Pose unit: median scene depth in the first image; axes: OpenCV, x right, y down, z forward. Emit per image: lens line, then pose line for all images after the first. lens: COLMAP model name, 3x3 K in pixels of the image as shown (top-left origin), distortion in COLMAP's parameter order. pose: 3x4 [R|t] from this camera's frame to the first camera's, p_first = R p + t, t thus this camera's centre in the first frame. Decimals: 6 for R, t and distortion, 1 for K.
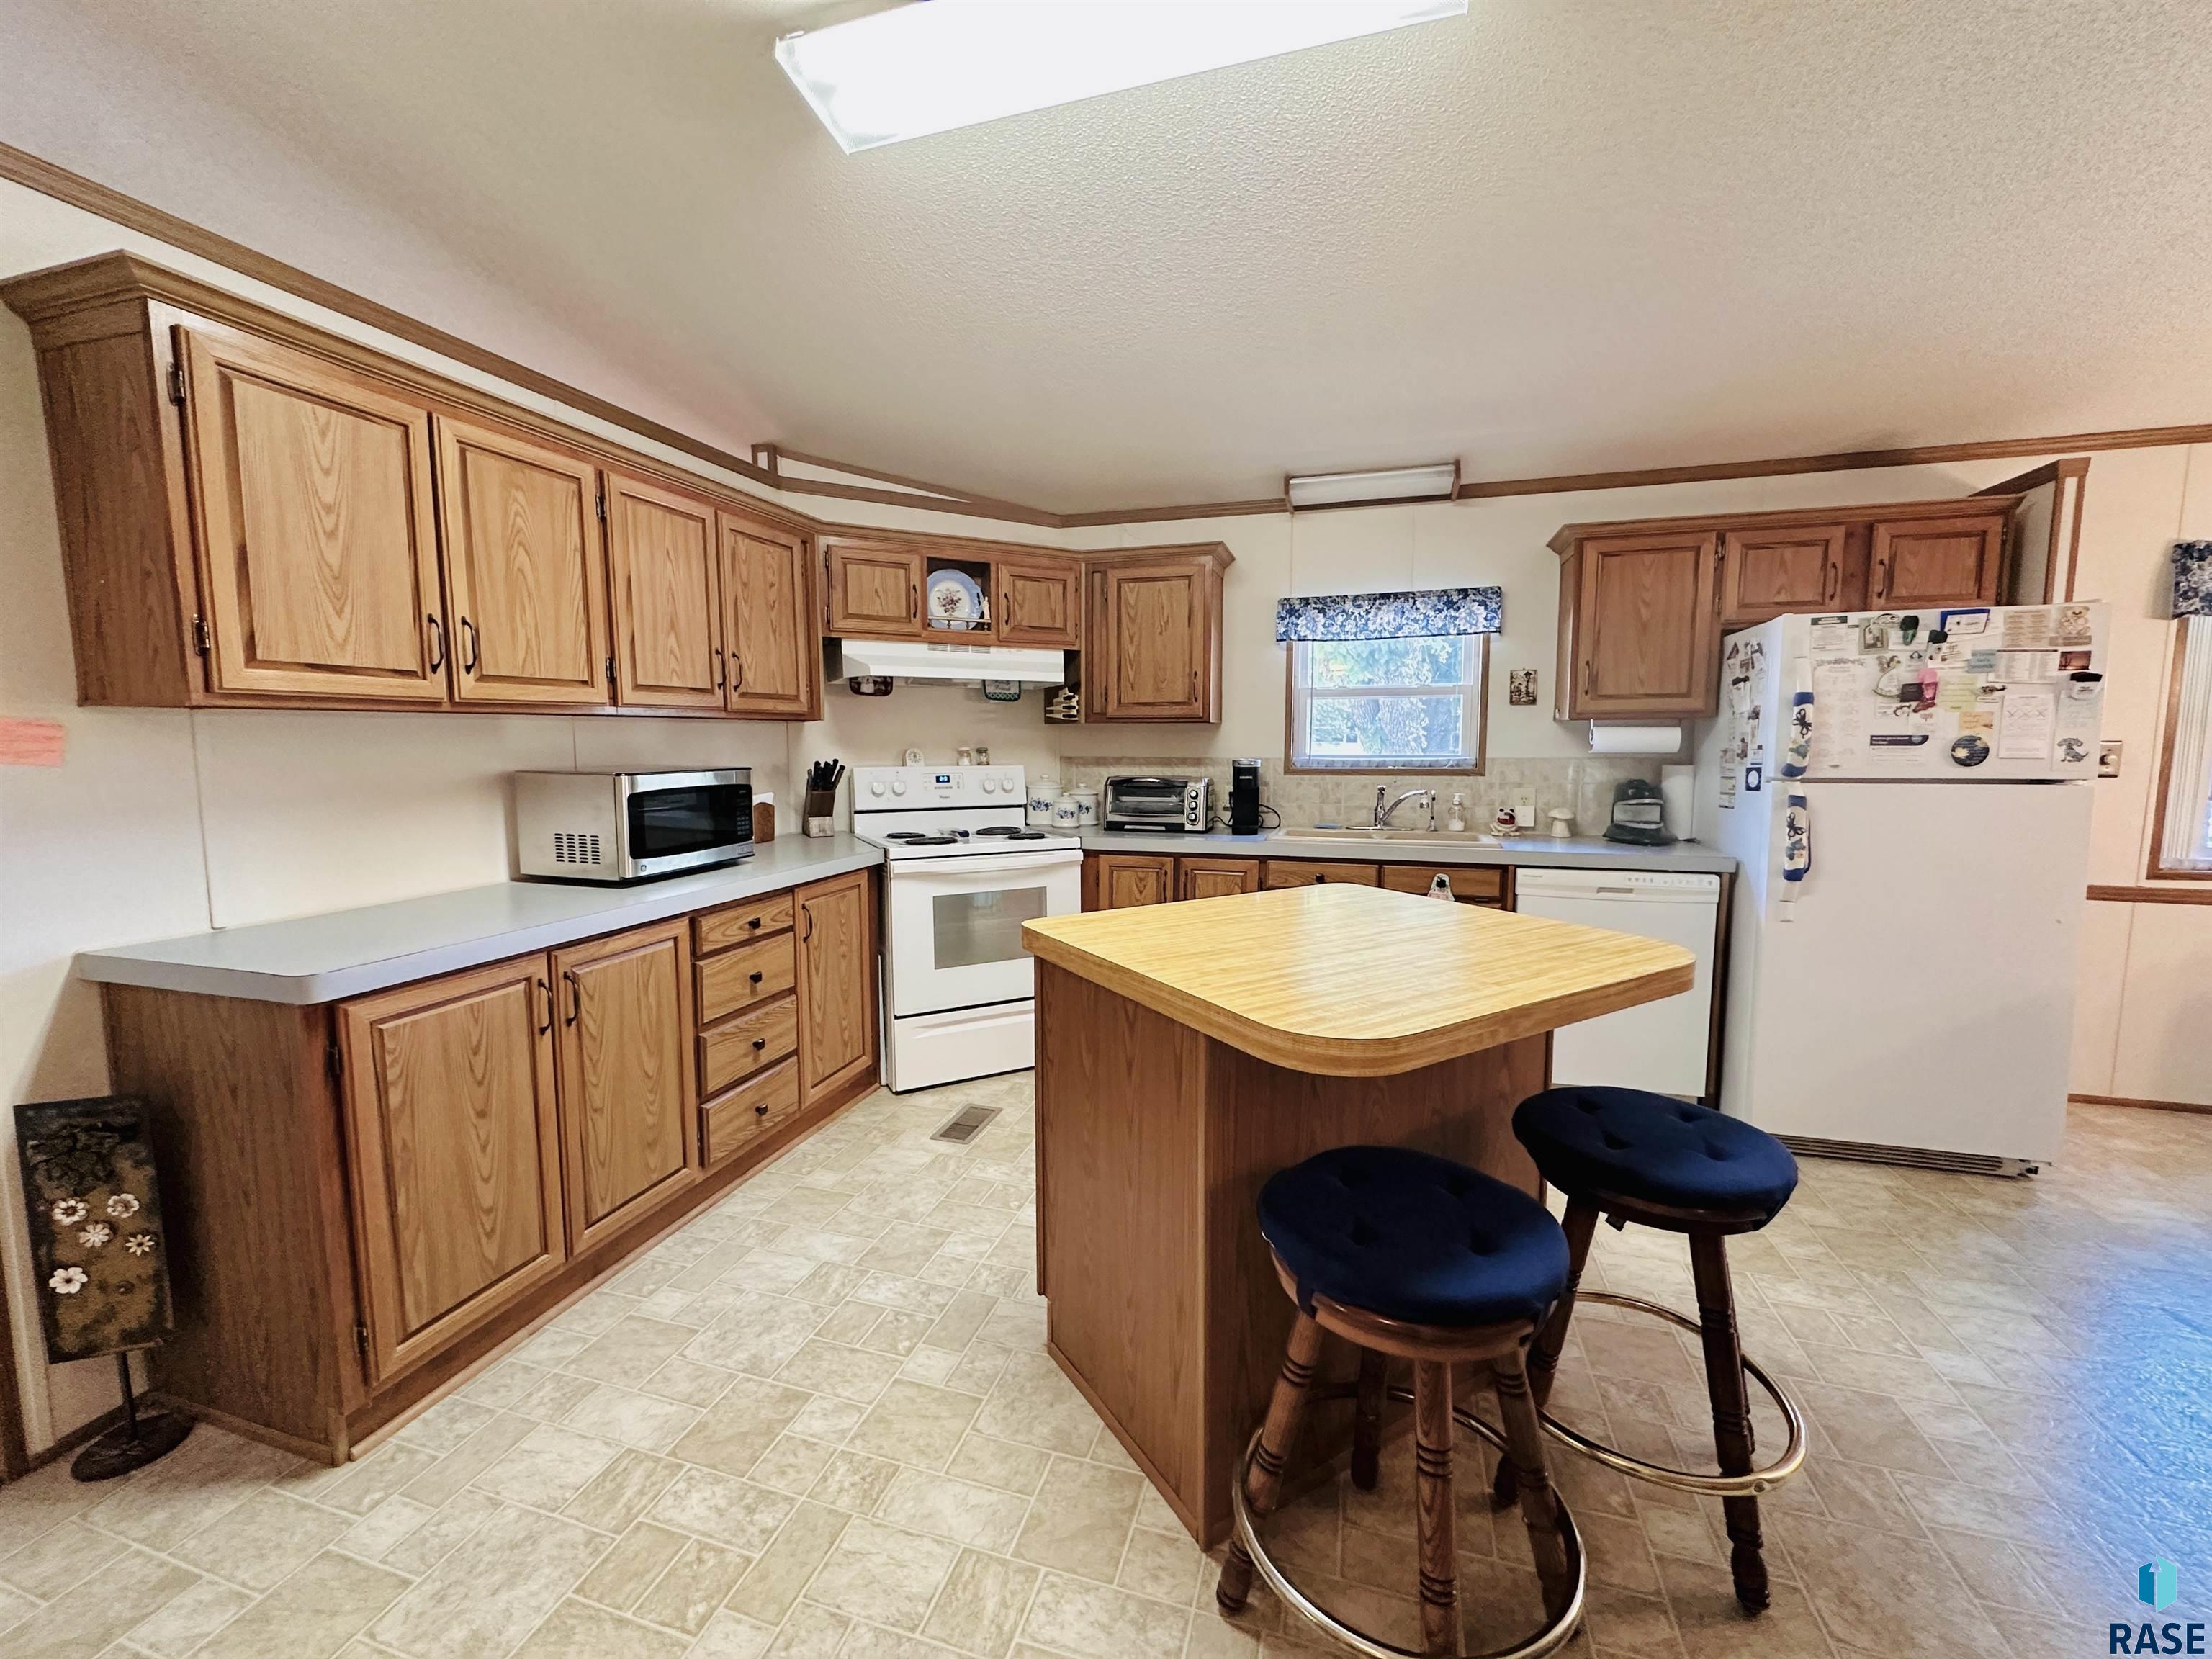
lens RADIAL K [[887.3, 0, 1106.0], [0, 887.3, 829.5], [0, 0, 1]] dist [-0.000695, 0.000320]
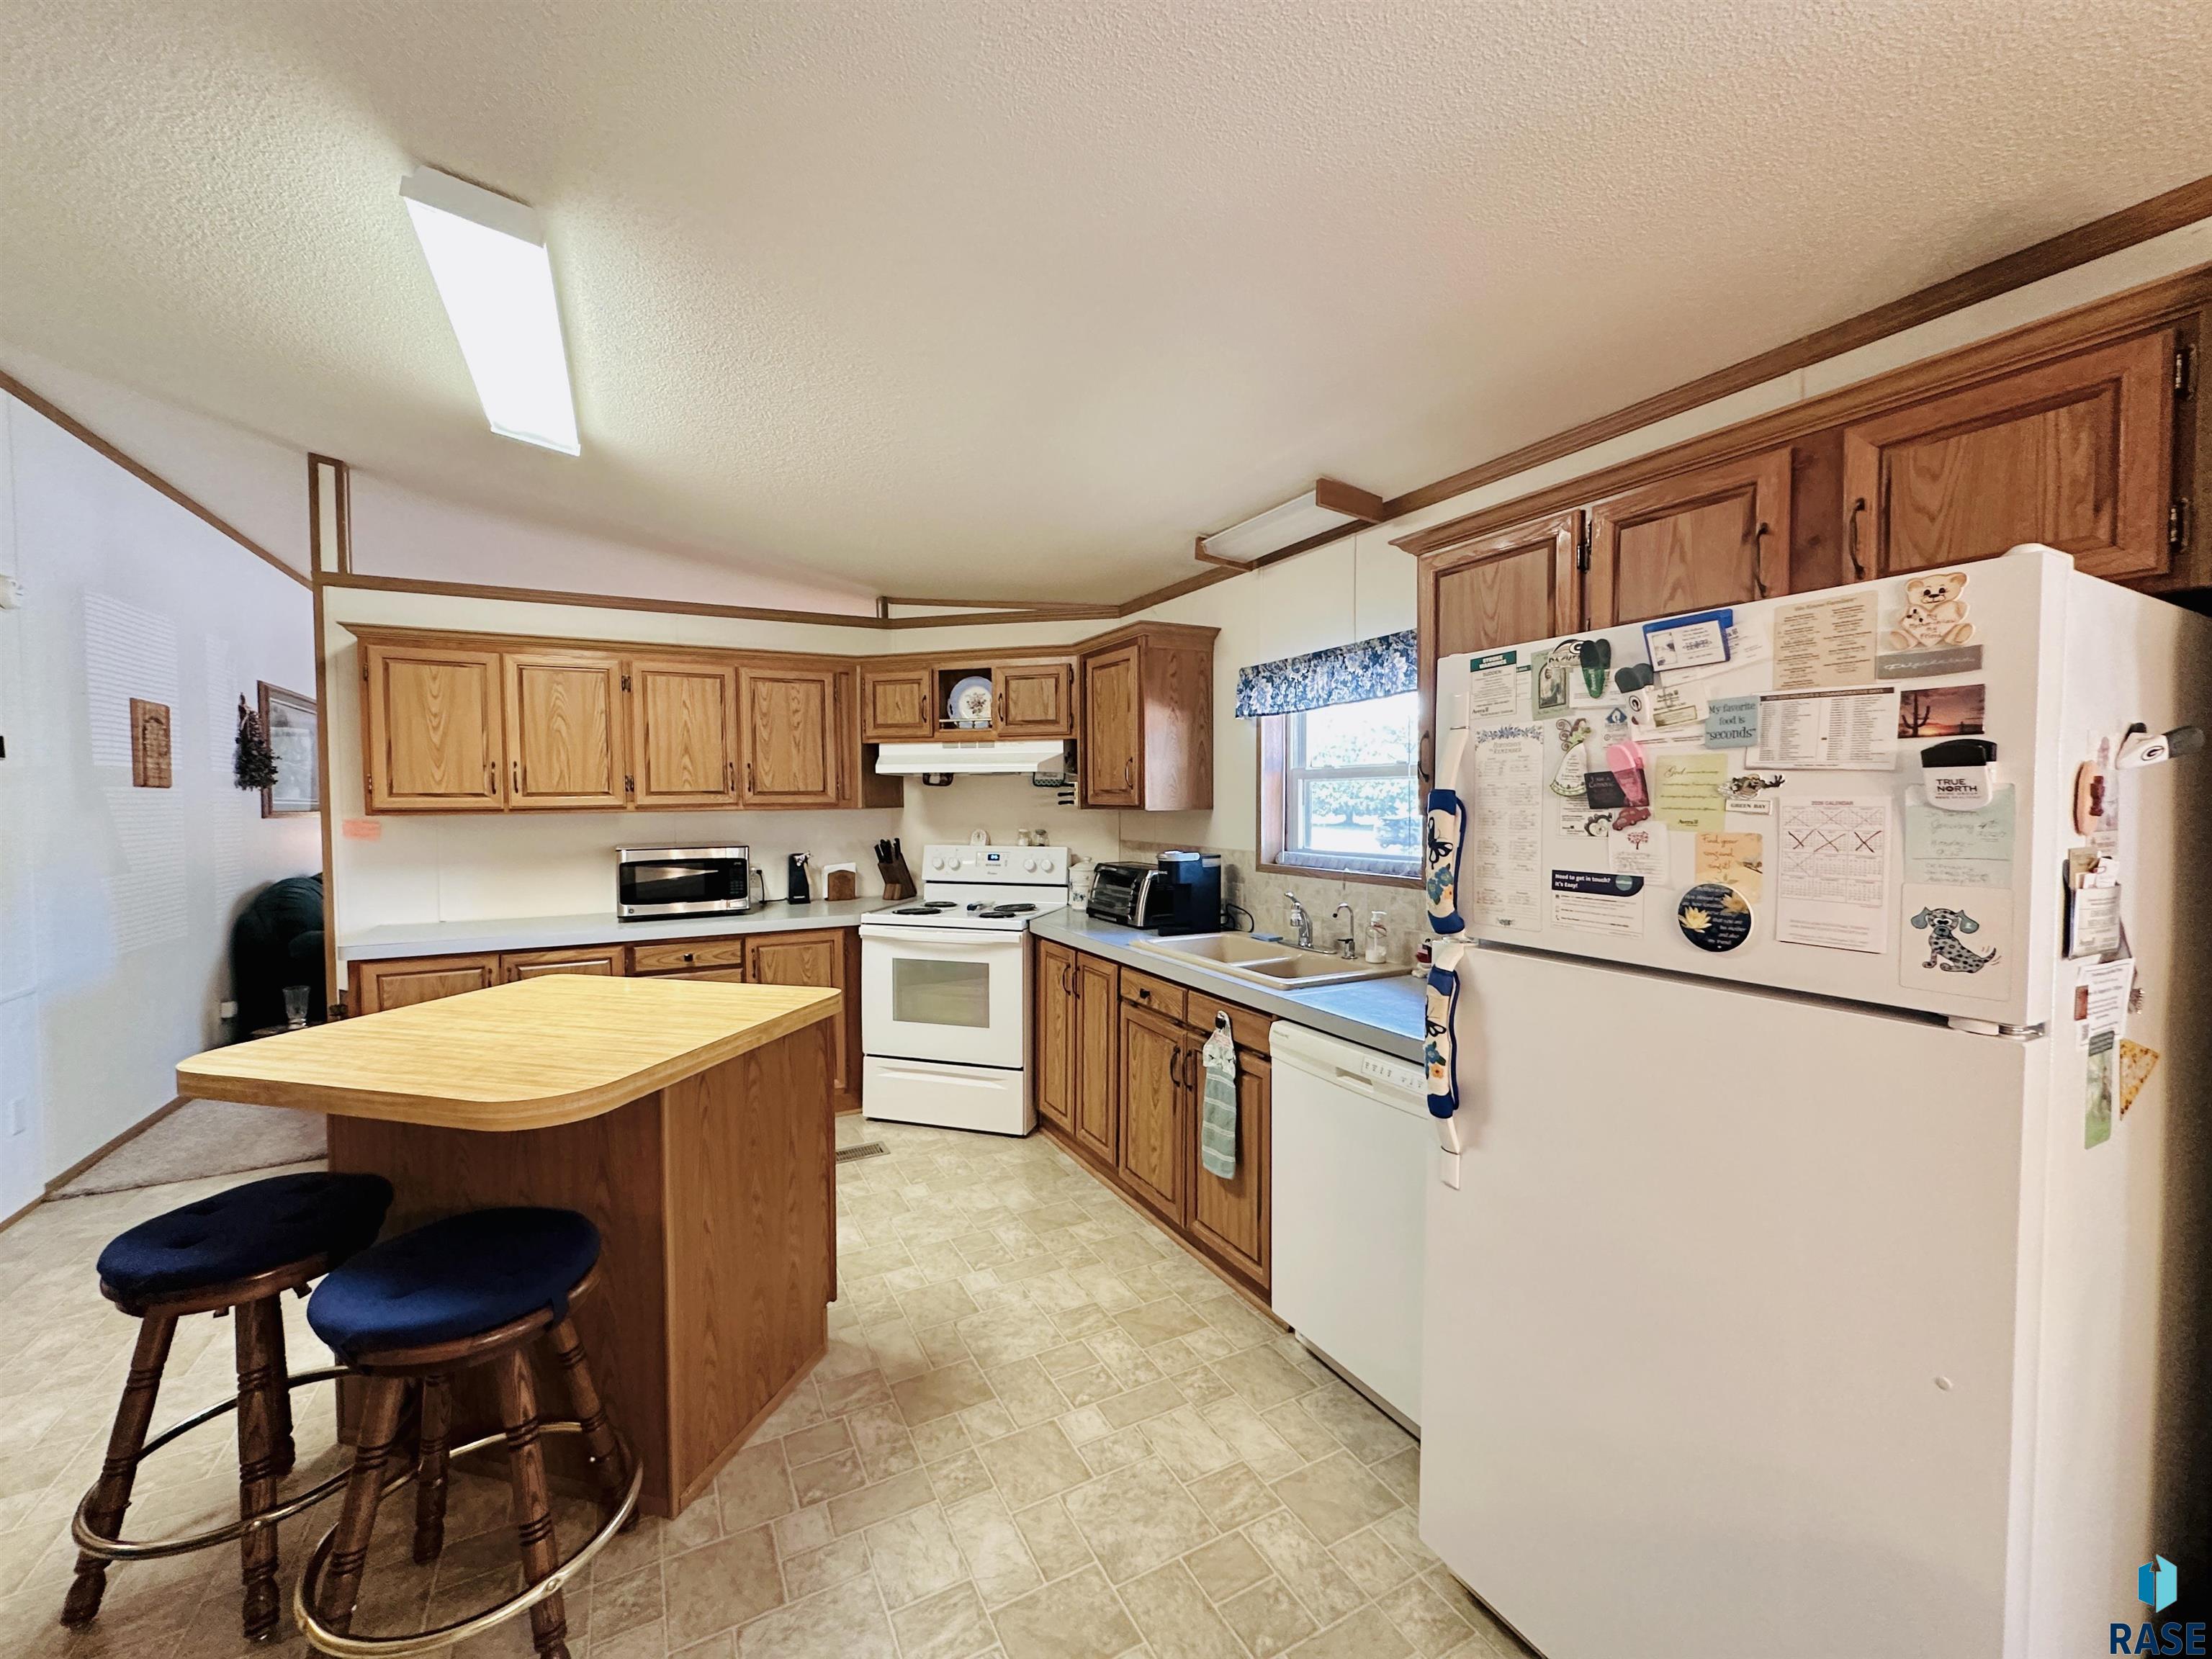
lens RADIAL K [[887.3, 0, 1106.0], [0, 887.3, 829.5], [0, 0, 1]] dist [-0.000695, 0.000320]
pose [[0.706082, 0.025586, -0.707667, 1.038333], [-0.069948, 0.996980, -0.033745, -0.093265], [0.704667, 0.073327, 0.705739, 0.437701]]
